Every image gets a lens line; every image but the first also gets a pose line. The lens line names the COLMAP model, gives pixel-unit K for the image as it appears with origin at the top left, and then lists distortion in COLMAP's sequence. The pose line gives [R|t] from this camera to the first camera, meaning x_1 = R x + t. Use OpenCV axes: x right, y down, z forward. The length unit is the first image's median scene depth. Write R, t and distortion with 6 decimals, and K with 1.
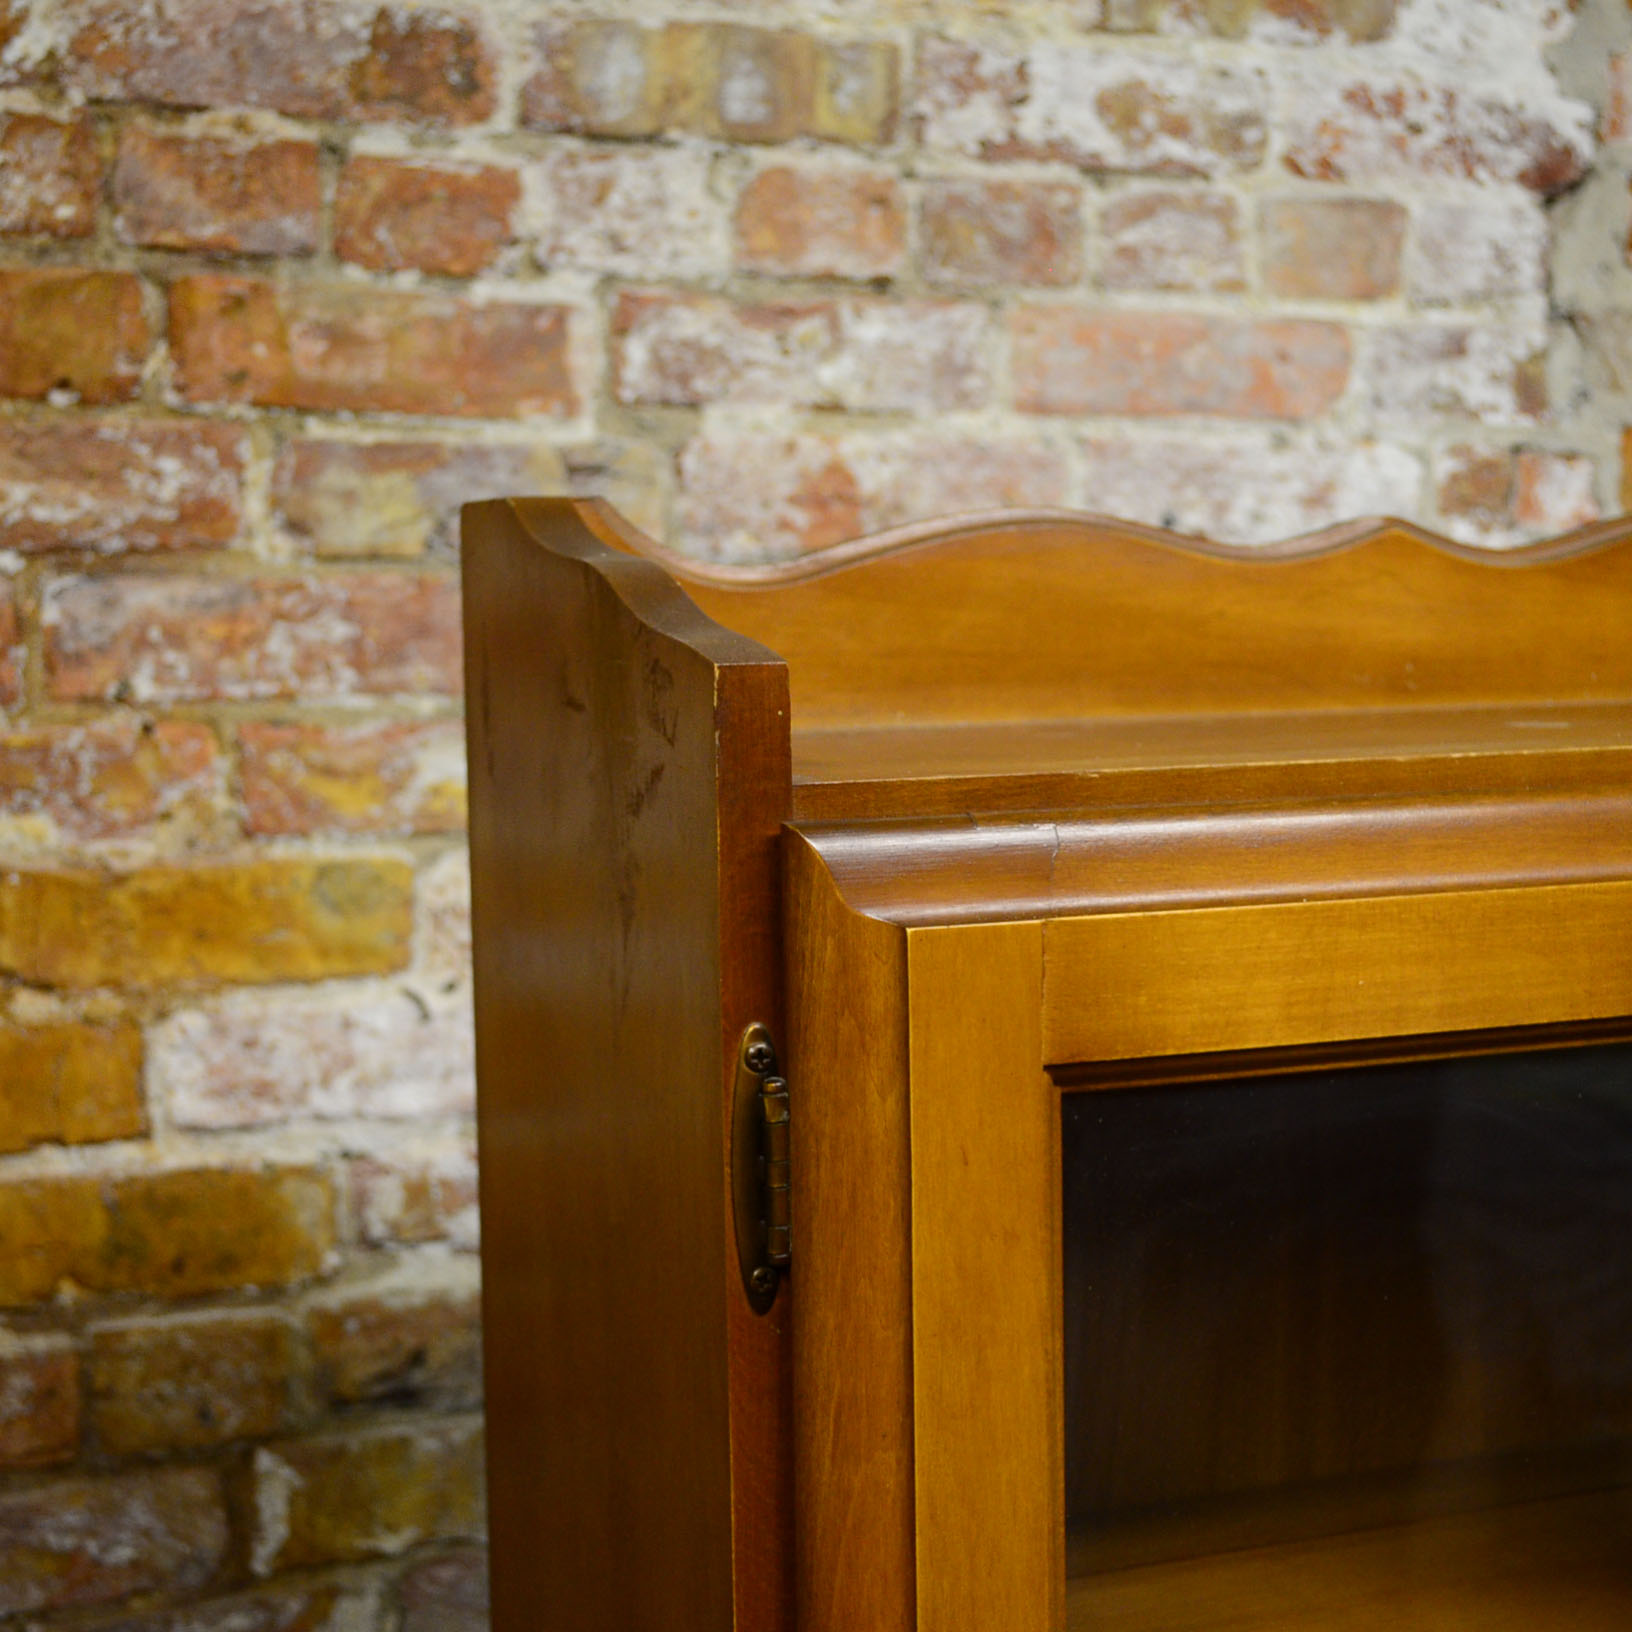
lens RADIAL K [[2821.9, 0, 837.4], [0, 2821.9, 823.7], [0, 0, 1]] dist [-0.028039, 0.000000]
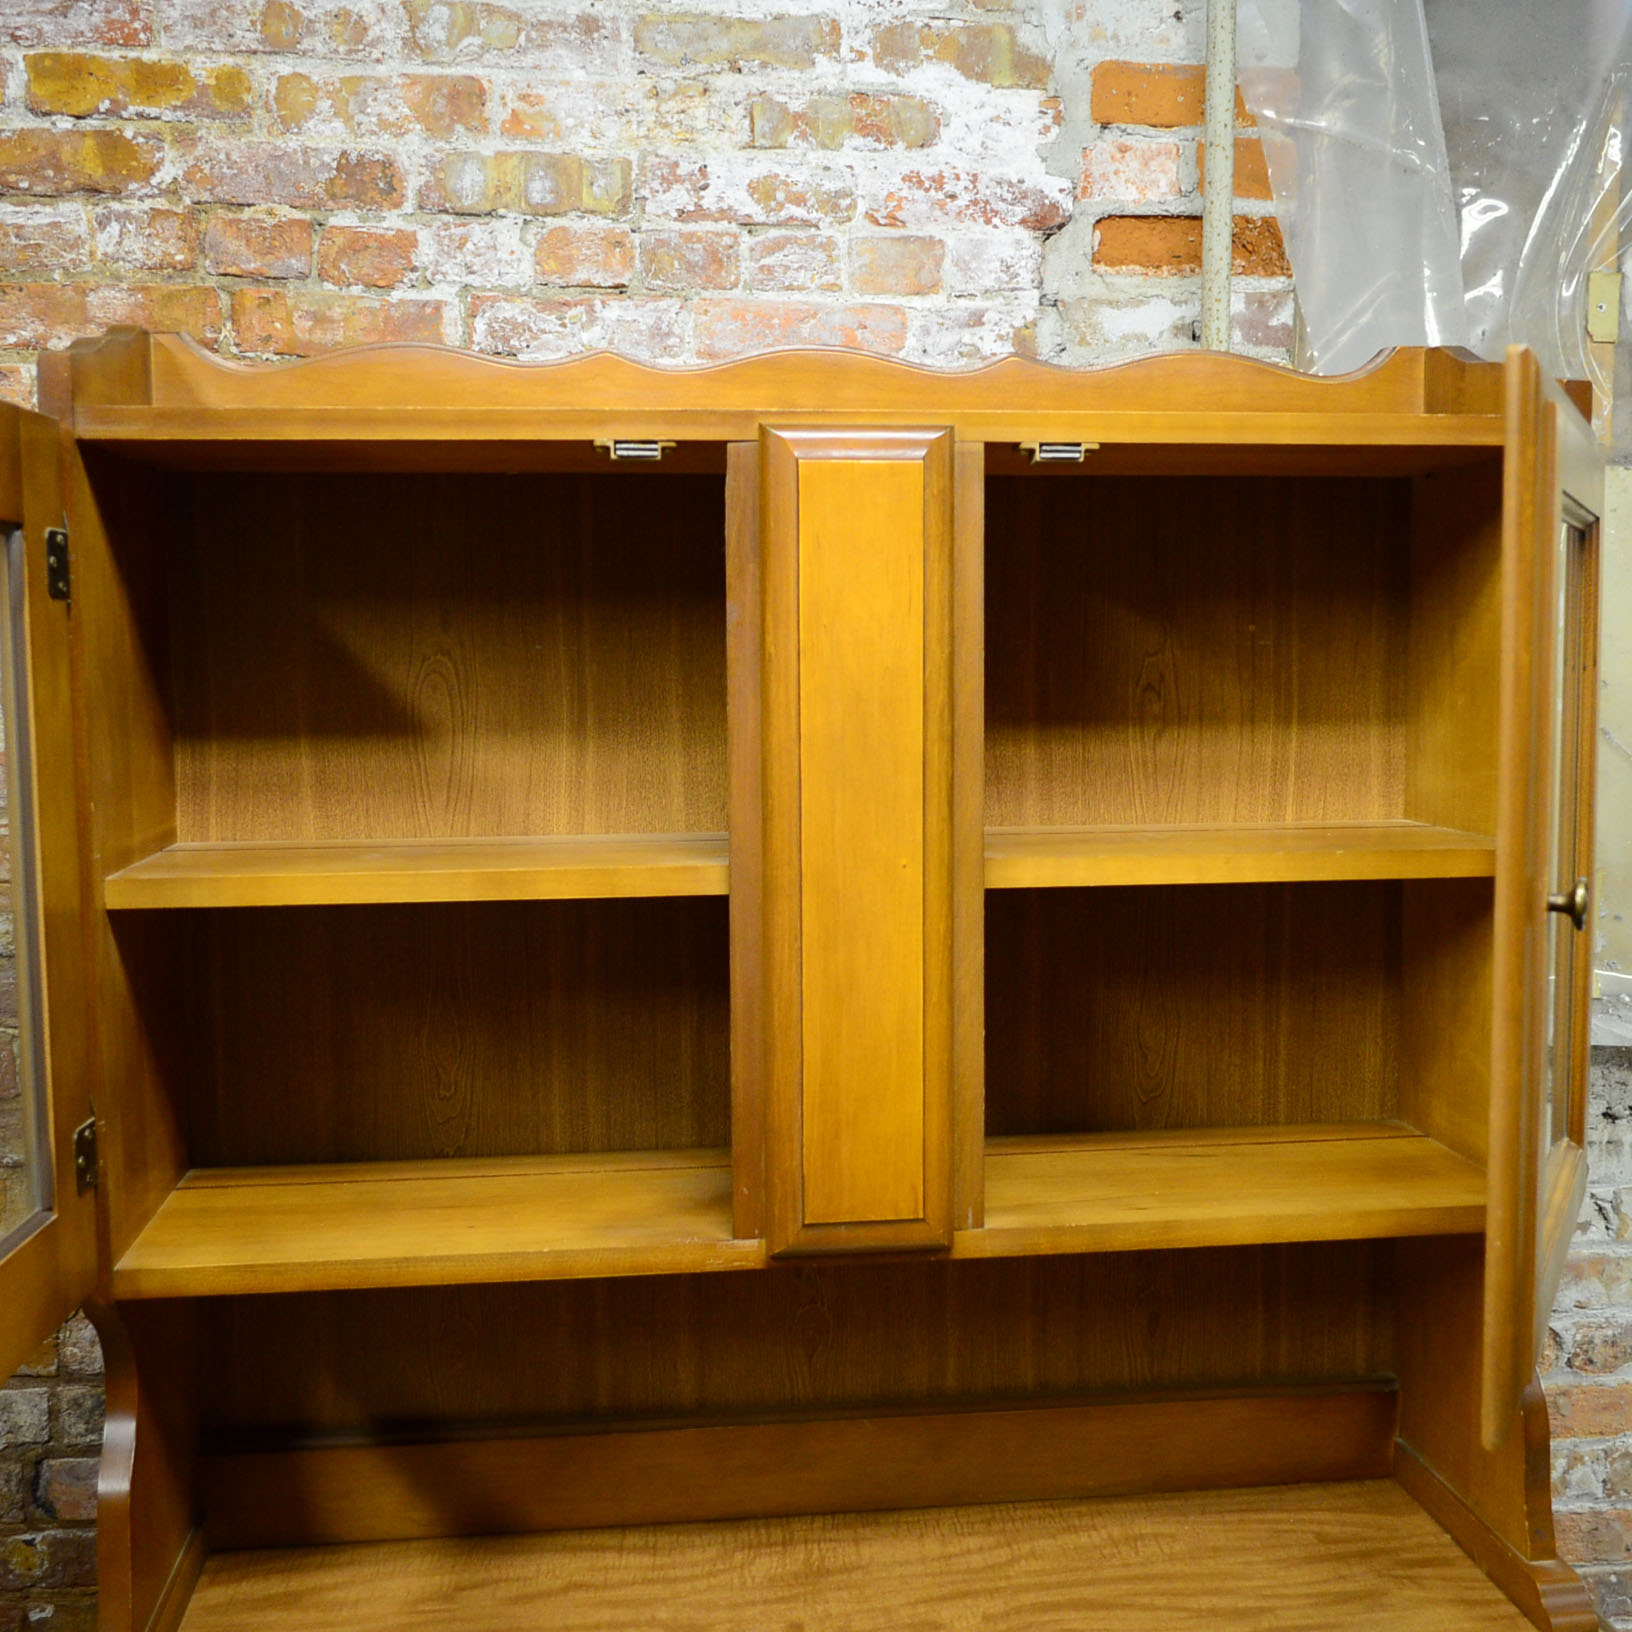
lens RADIAL K [[1895.7, 0, 833.0], [0, 1895.7, 823.4], [0, 0, 1]] dist [-0.013676, 0.000000]
pose [[0.965911, 0.031247, -0.256982, 0.504134], [-0.028470, 0.999489, 0.014523, 0.146615], [0.257304, -0.006712, 0.966307, -0.189080]]
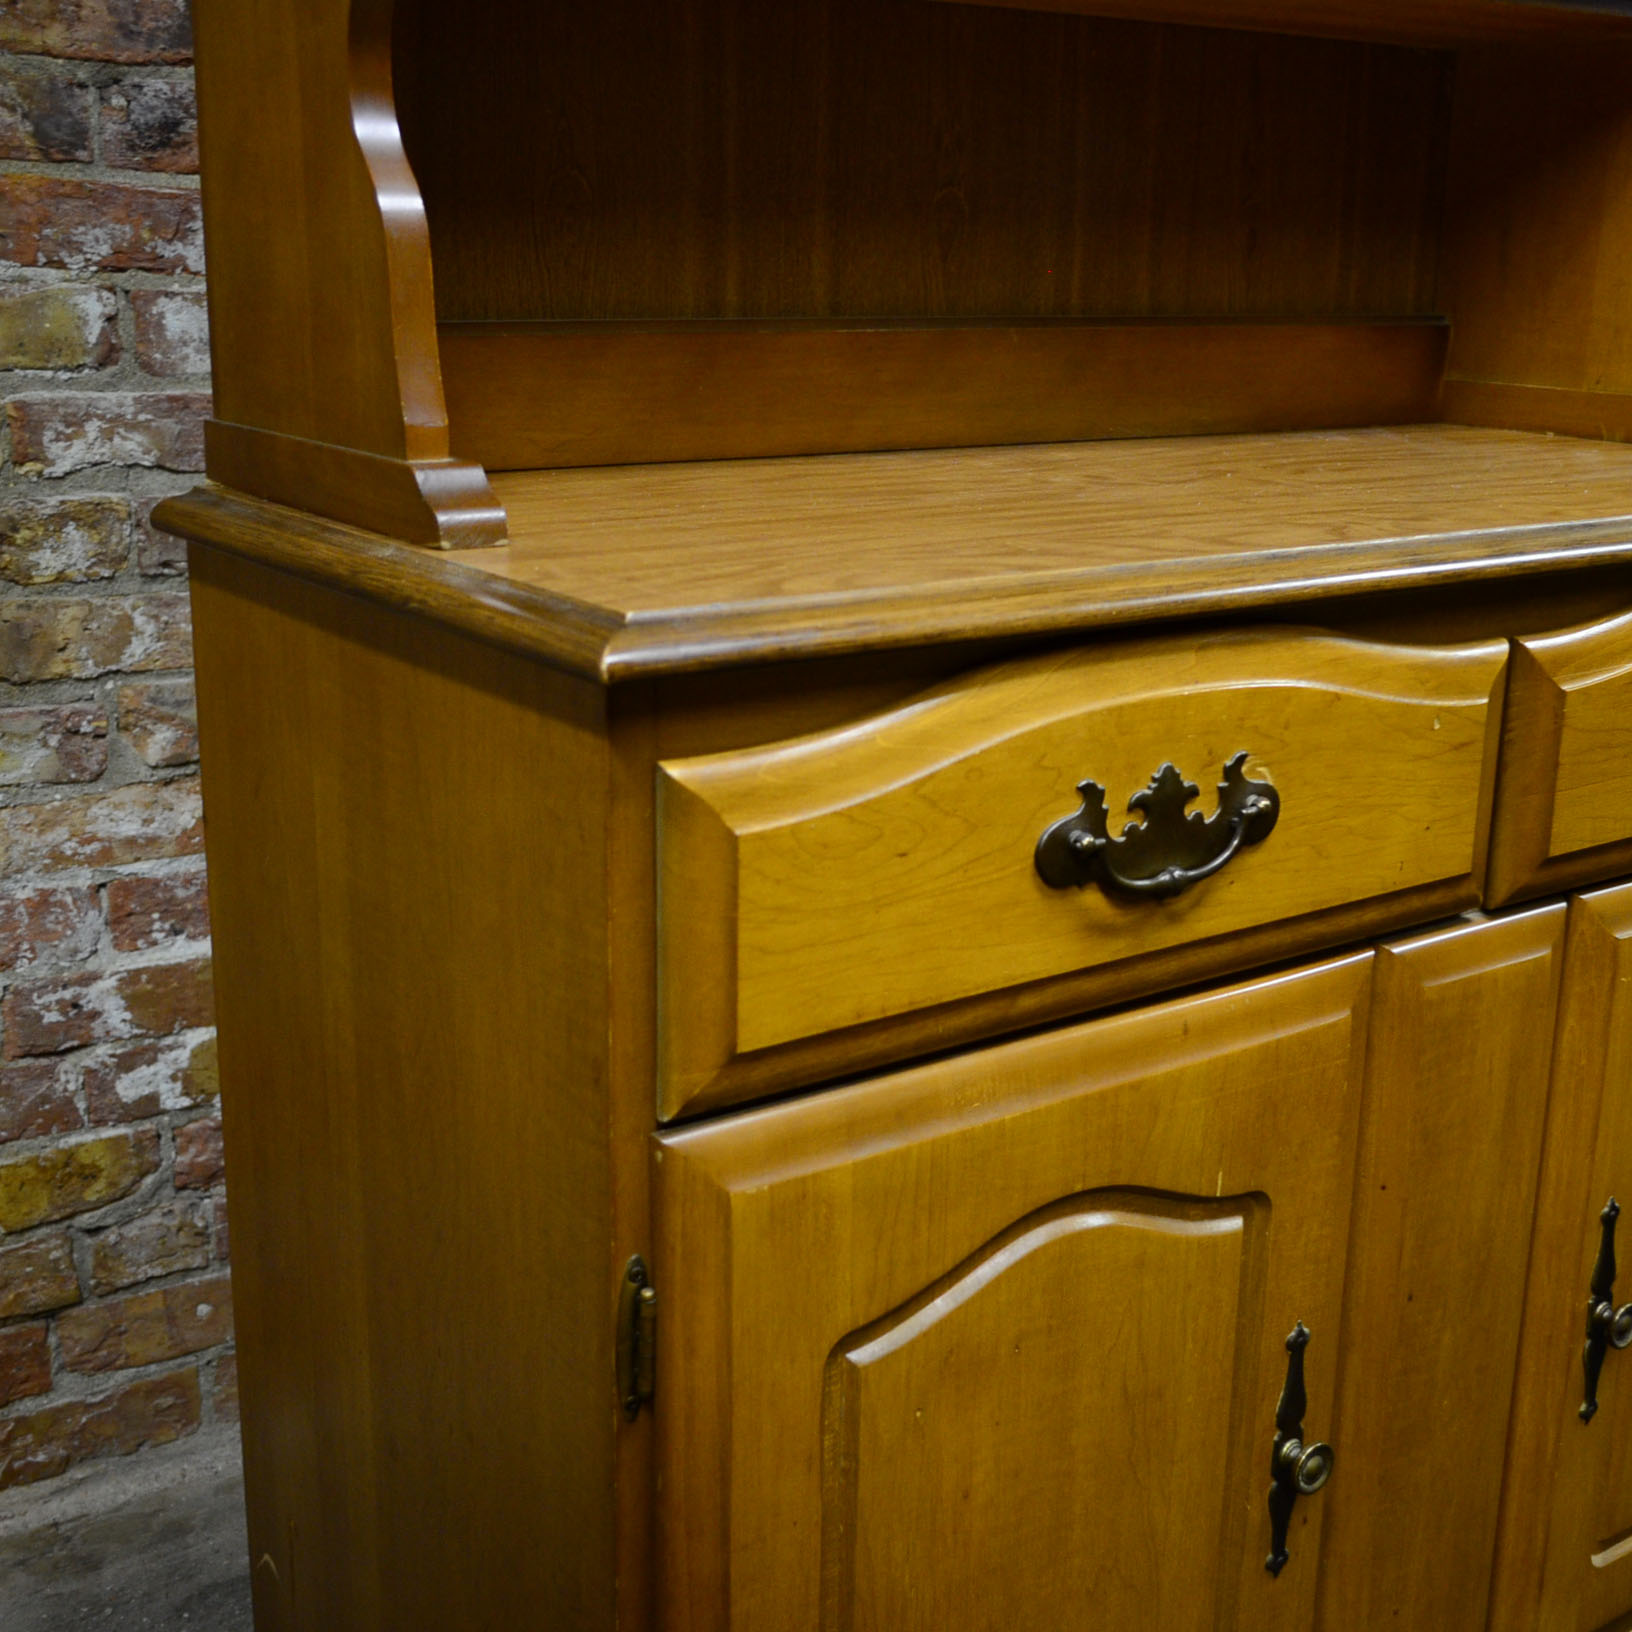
lens RADIAL K [[2134.5, 0, 826.6], [0, 2134.5, 824.2], [0, 0, 1]] dist [-0.018746, 0.000000]
pose [[0.974377, -0.030652, 0.222825, -0.035288], [-0.011532, 0.982559, 0.185593, 0.526170], [-0.224627, -0.183407, 0.957029, -0.138721]]
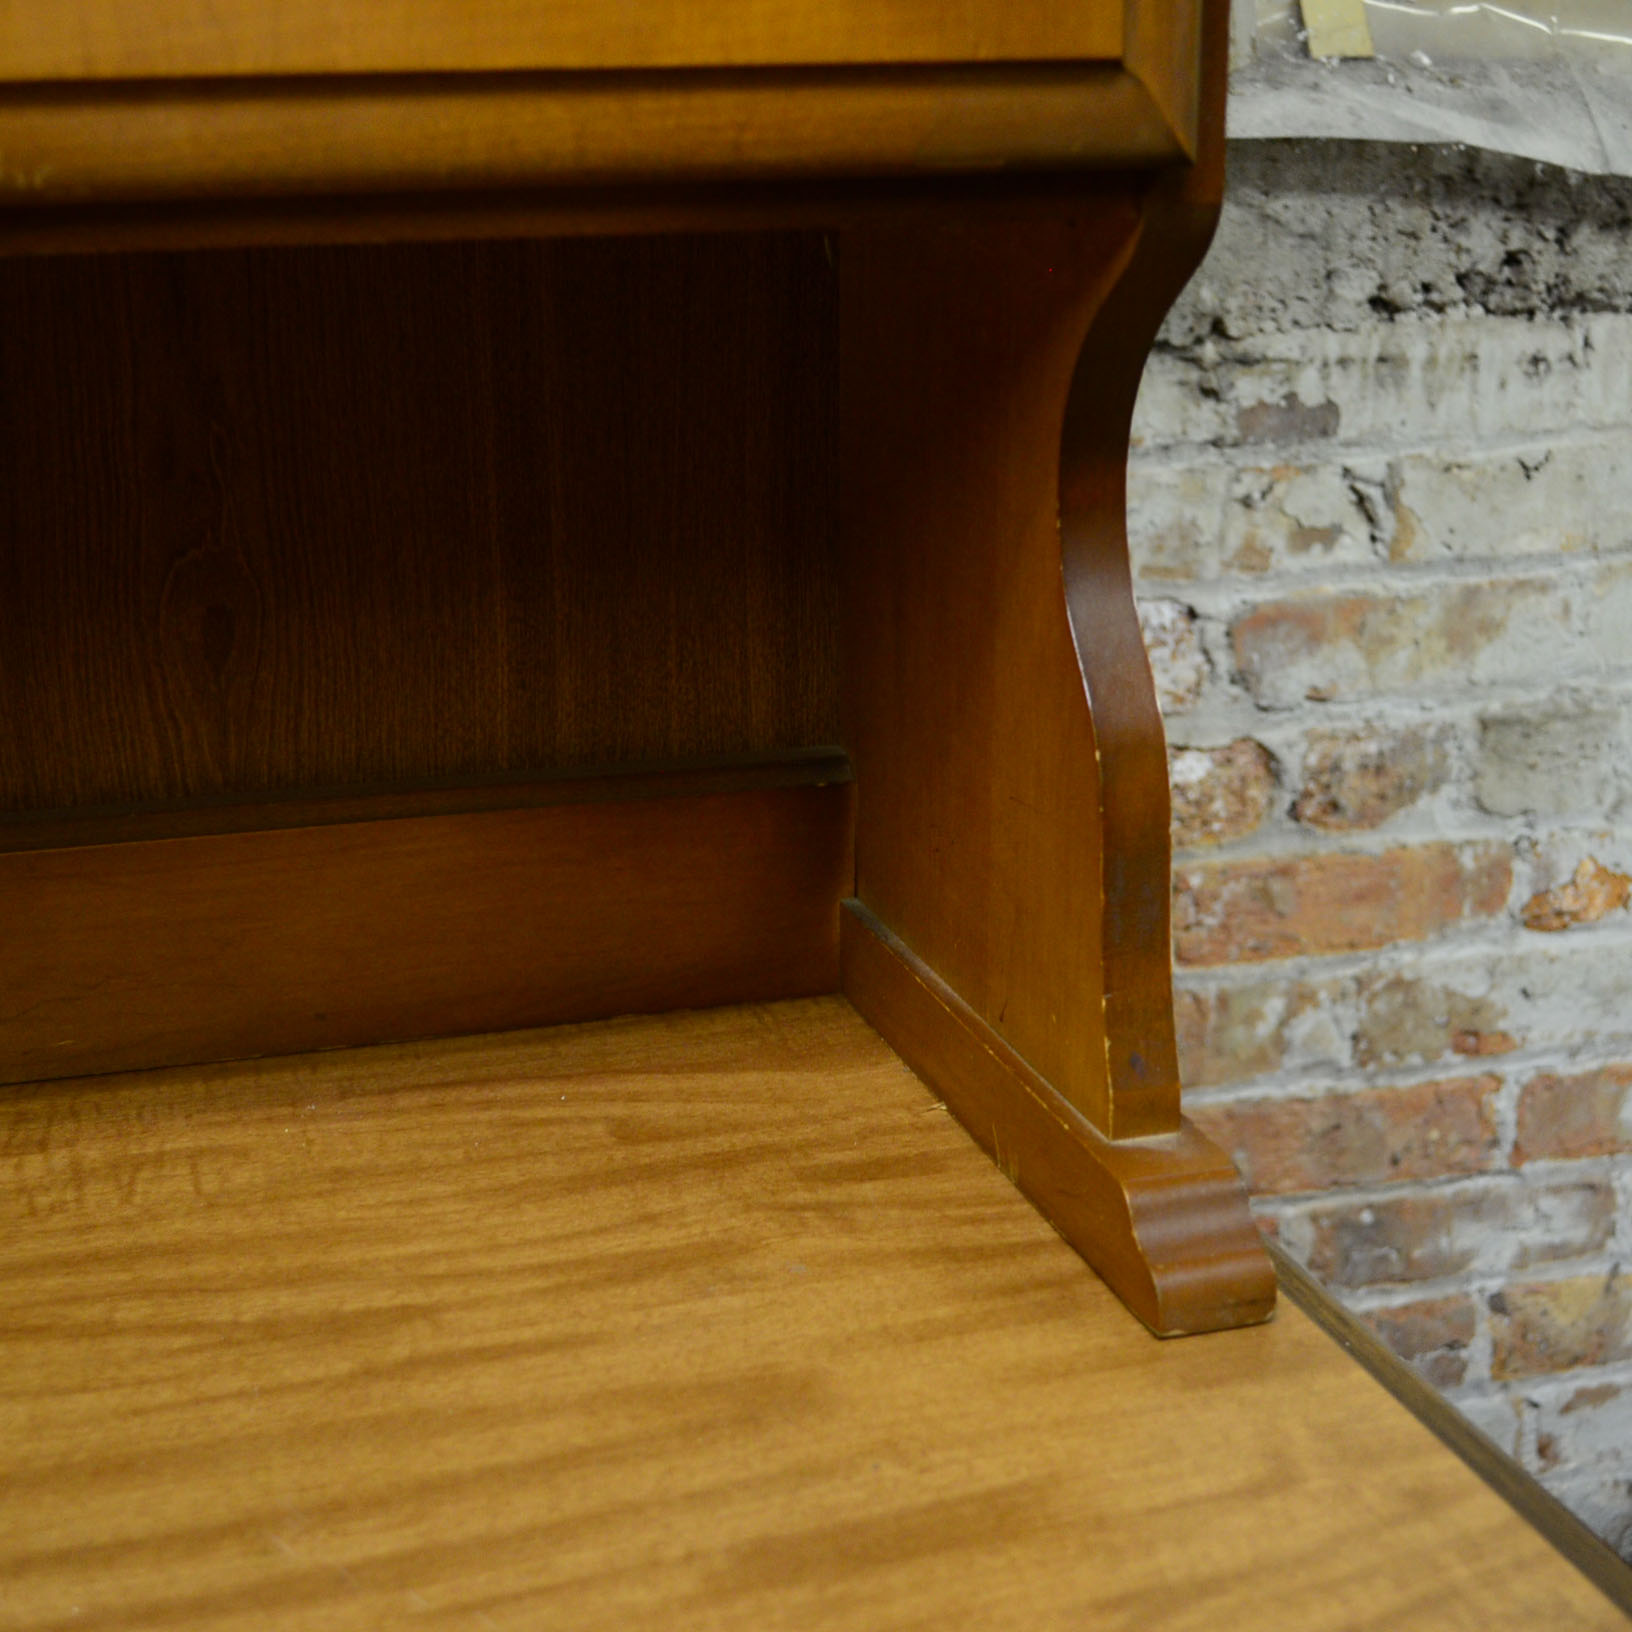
lens RADIAL K [[2821.9, 0, 828.8], [0, 2821.9, 830.5], [0, 0, 1]] dist [-0.028039, 0.000000]
pose [[0.996808, 0.036822, -0.070839, 0.589418], [-0.020690, 0.976119, 0.216251, 0.342898], [0.077110, -0.214095, 0.973765, 0.287099]]
